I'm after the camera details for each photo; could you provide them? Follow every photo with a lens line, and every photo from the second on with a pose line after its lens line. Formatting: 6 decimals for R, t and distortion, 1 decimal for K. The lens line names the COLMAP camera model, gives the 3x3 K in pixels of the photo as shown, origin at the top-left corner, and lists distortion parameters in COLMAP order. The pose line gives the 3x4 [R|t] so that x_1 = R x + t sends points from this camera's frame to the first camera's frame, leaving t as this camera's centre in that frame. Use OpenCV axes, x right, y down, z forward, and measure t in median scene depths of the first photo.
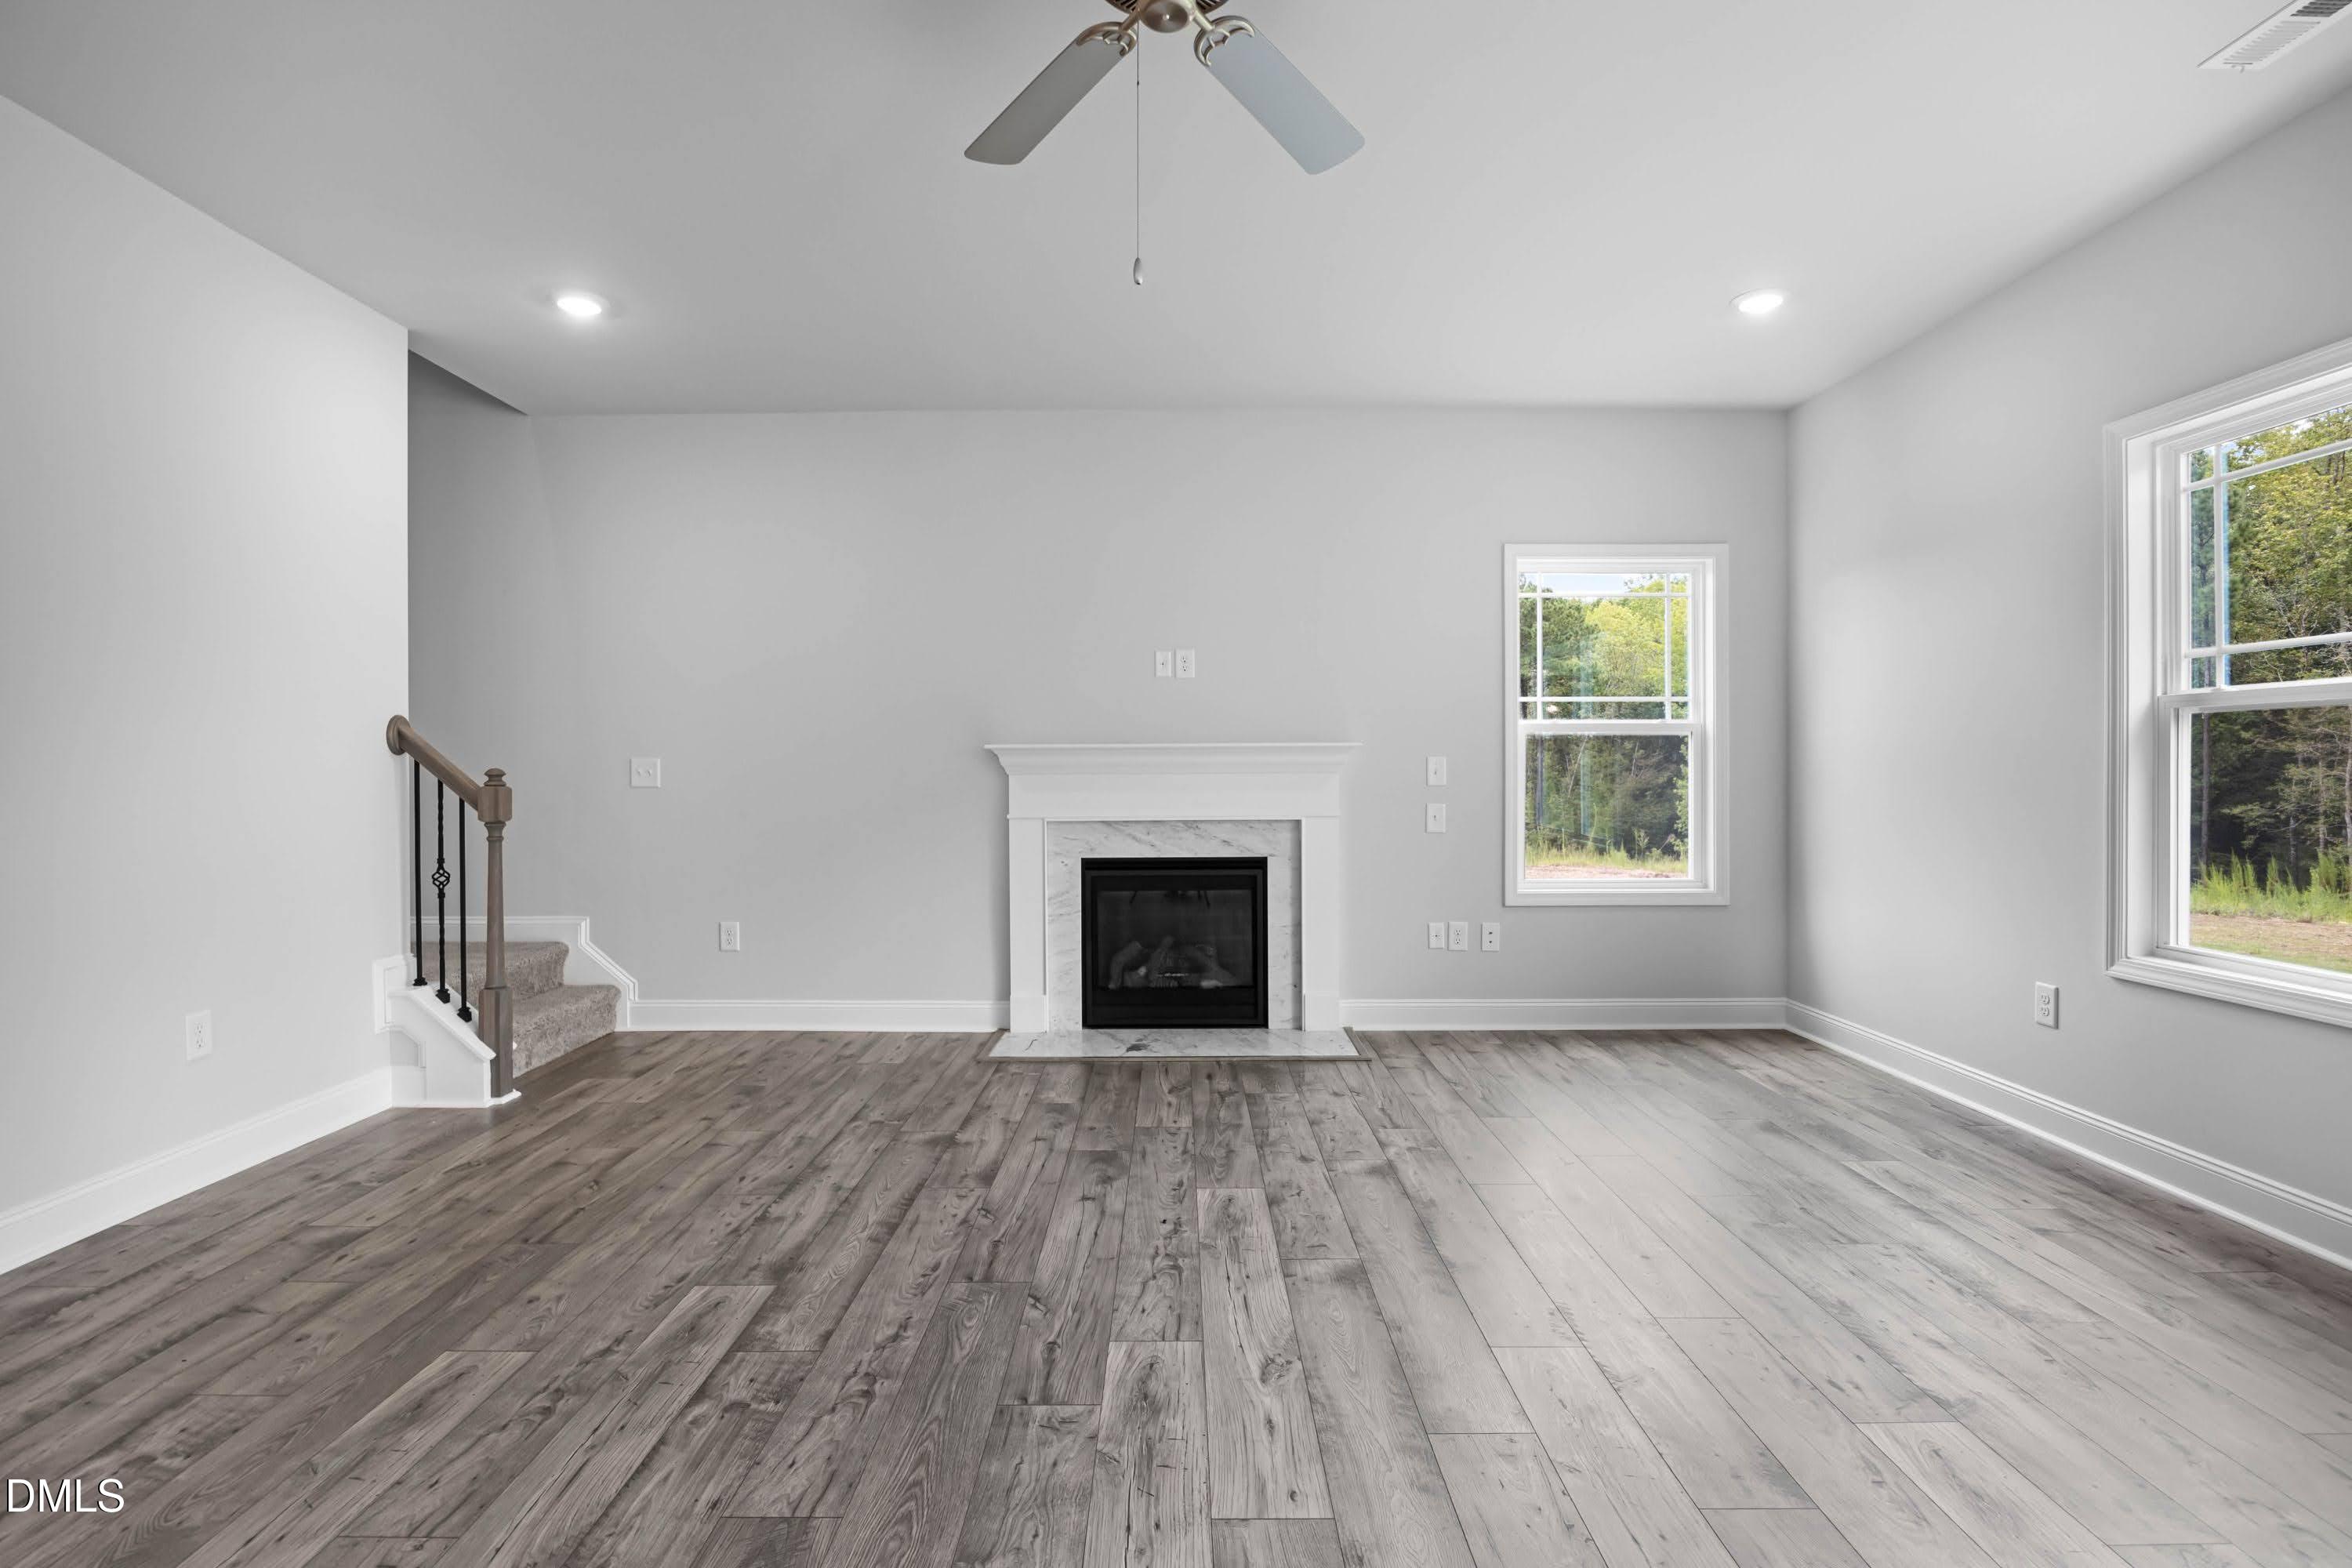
lens RADIAL K [[1118.6, 0, 1168.4], [0, 1118.6, 781.8], [0, 0, 1]] dist [-0.019573, 0.002423]
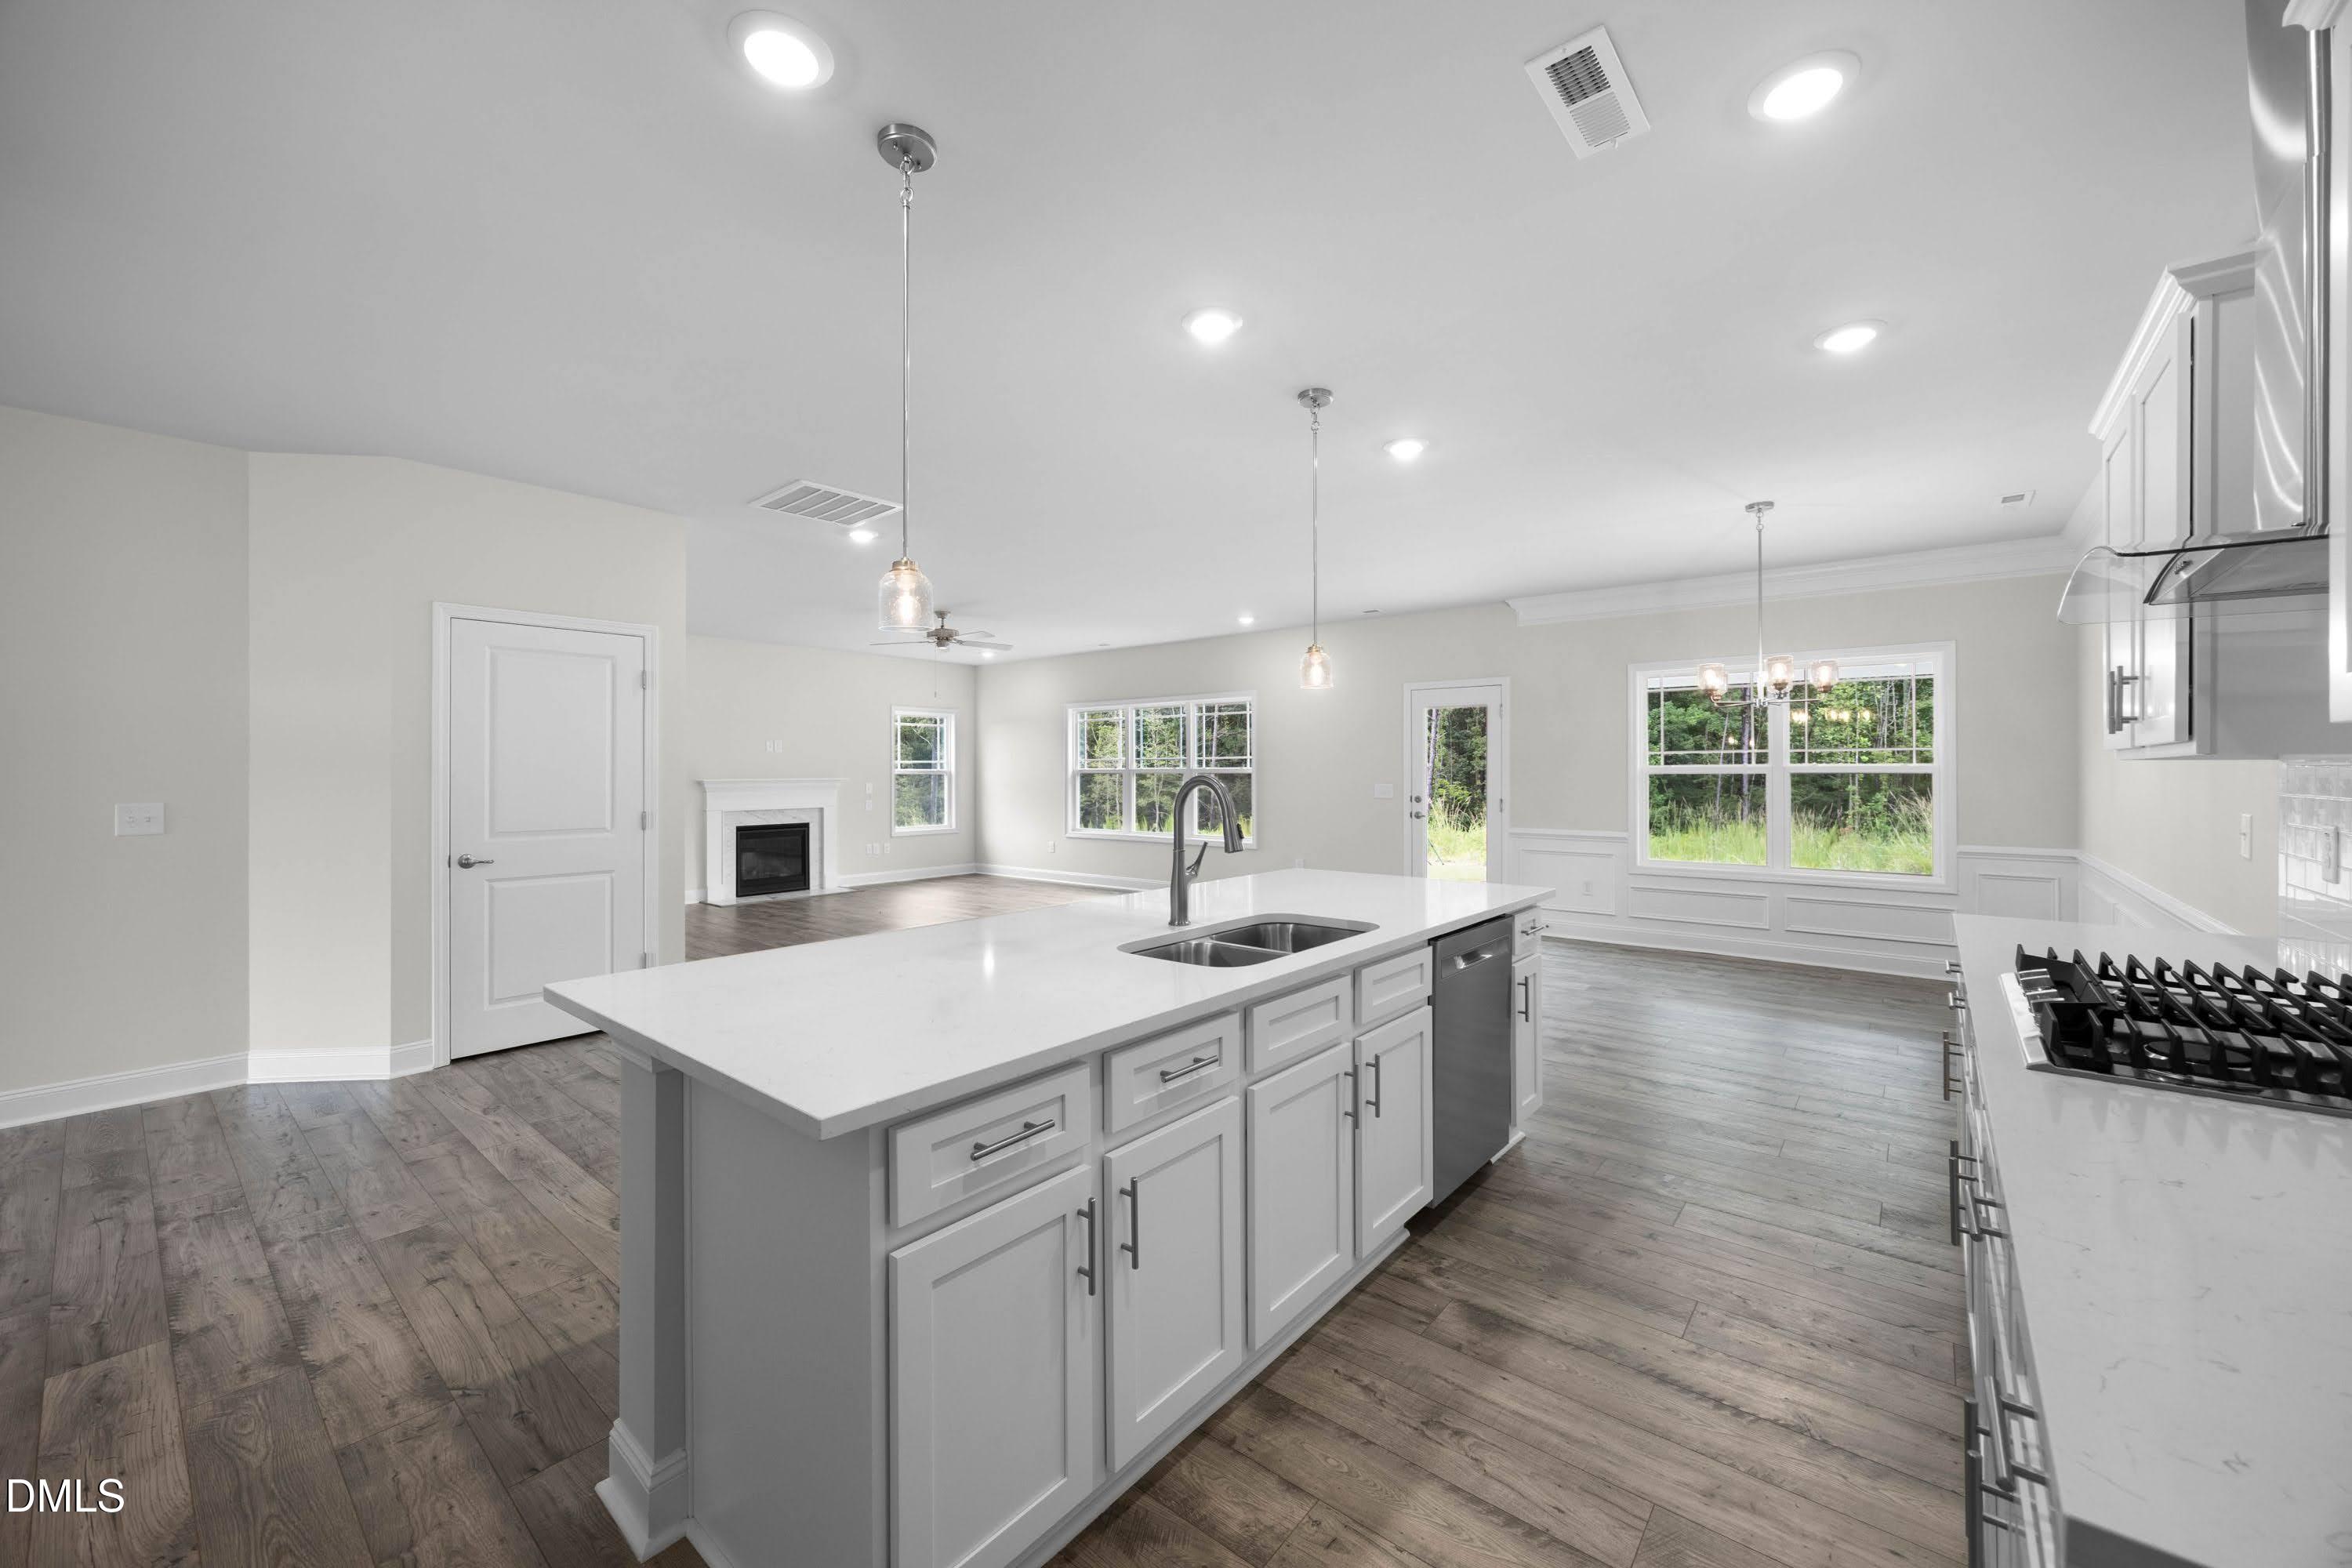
lens RADIAL K [[897.0, 0, 1176.4], [0, 897.0, 770.3], [0, 0, 1]] dist [-0.005666, -0.000574]
pose [[0.634419, 0.001988, 0.772987, -0.991104], [0.013495, 0.999816, -0.013648, -0.013256], [-0.772871, 0.019090, 0.634275, -0.976427]]
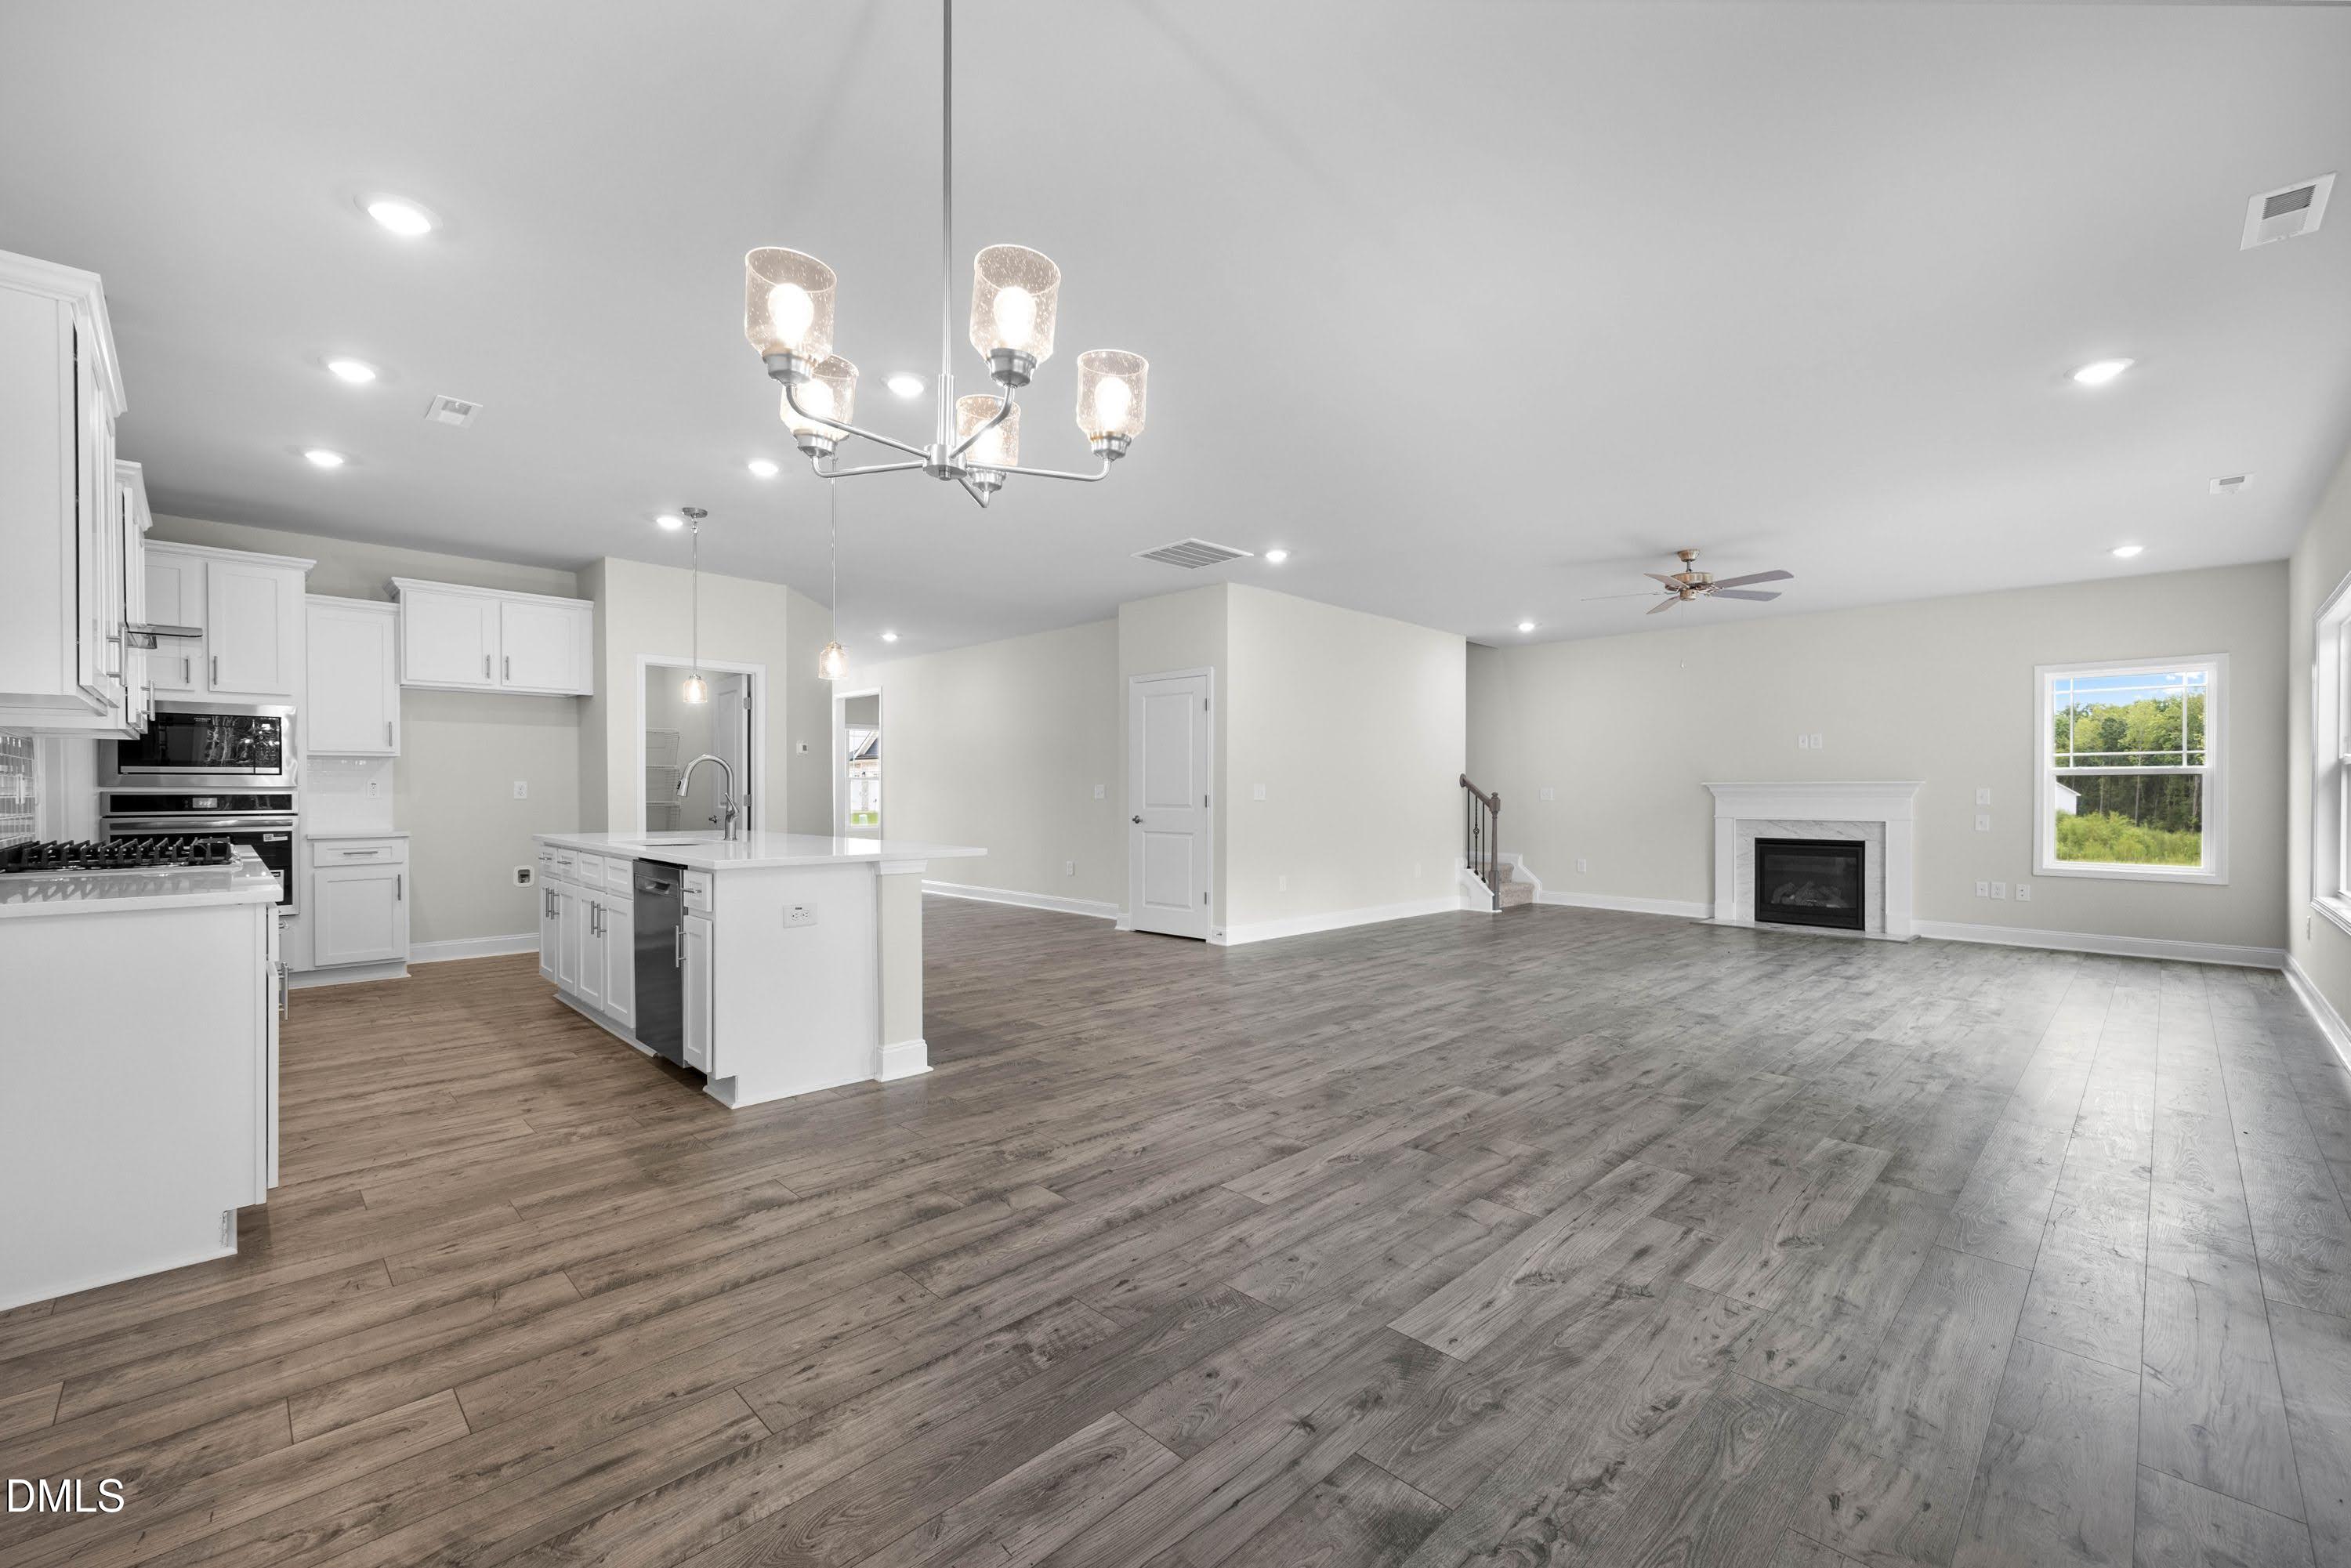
lens RADIAL K [[972.5, 0, 1179.9], [0, 972.5, 787.2], [0, 0, 1]] dist [0.002482, 0.000519]
pose [[0.711045, 0.001497, -0.703145, 0.436734], [-0.017929, 0.999711, -0.016002, 0.023467], [0.702918, 0.023985, 0.710866, -1.031365]]
